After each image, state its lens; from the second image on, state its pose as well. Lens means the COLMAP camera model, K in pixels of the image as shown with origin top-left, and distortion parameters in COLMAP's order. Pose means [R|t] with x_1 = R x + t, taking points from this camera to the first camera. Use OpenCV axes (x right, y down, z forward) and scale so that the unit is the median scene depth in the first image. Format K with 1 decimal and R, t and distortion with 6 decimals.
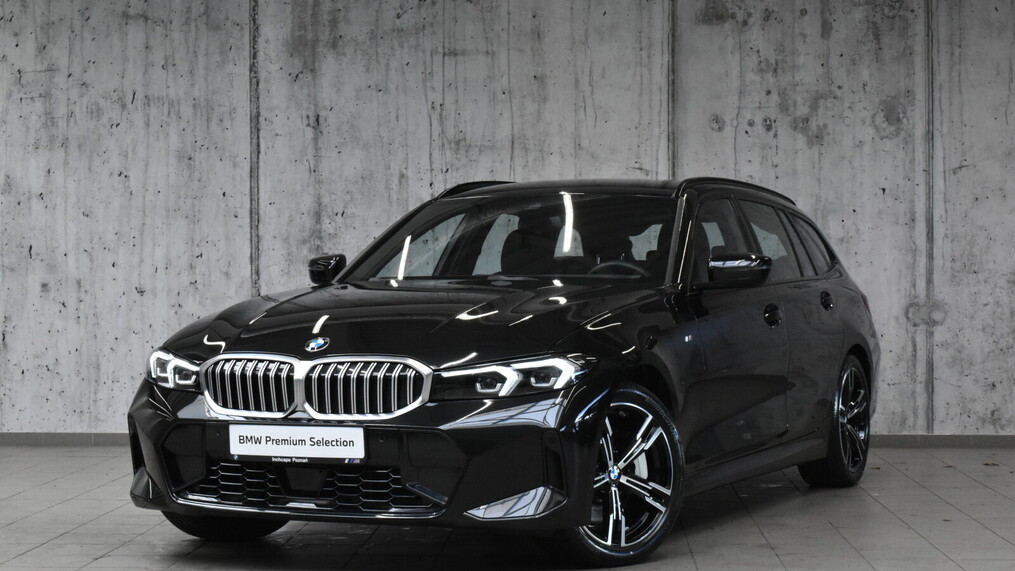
lens RADIAL K [[2348.1, 0, 507.5], [0, 2348.1, 281.8], [0, 0, 1]] dist [-0.098679, 0.000000]
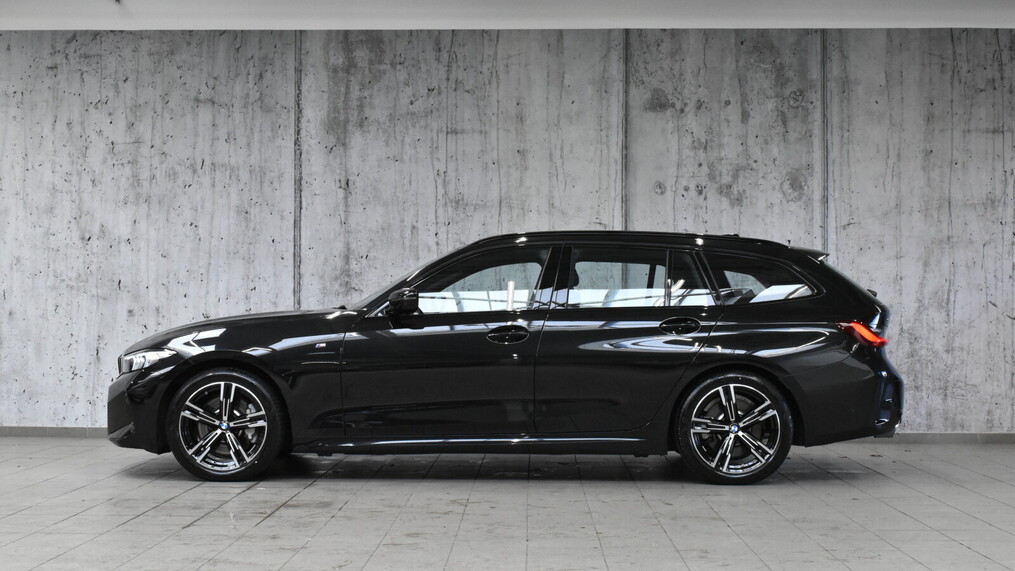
lens RADIAL K [[1489.0, 0, 514.1], [0, 1489.0, 294.6], [0, 0, 1]] dist [-0.063820, 0.000000]
pose [[0.999132, 0.007999, 0.040885, -0.023119], [-0.006918, 0.999625, -0.026511, 0.012479], [-0.041081, 0.026205, 0.998812, 0.190425]]
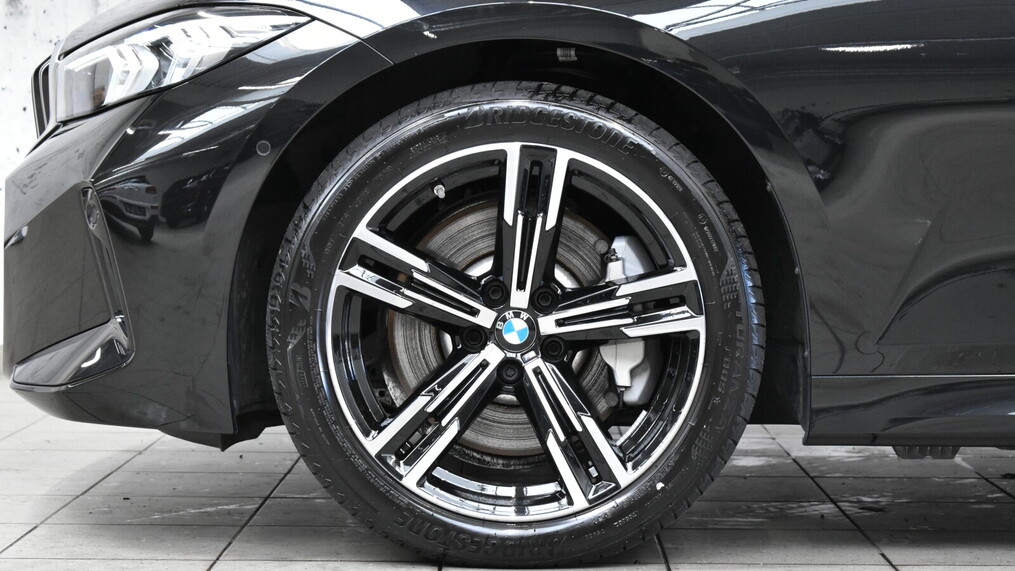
lens RADIAL K [[2414.3, 0, 507.8], [0, 2414.3, 285.3], [0, 0, 1]] dist [0.047484, 0.000000]
pose [[0.999637, 0.008848, 0.025441, -0.154298], [-0.009786, 0.999268, 0.036974, 0.045867], [-0.025096, -0.037209, 0.998992, 0.690852]]
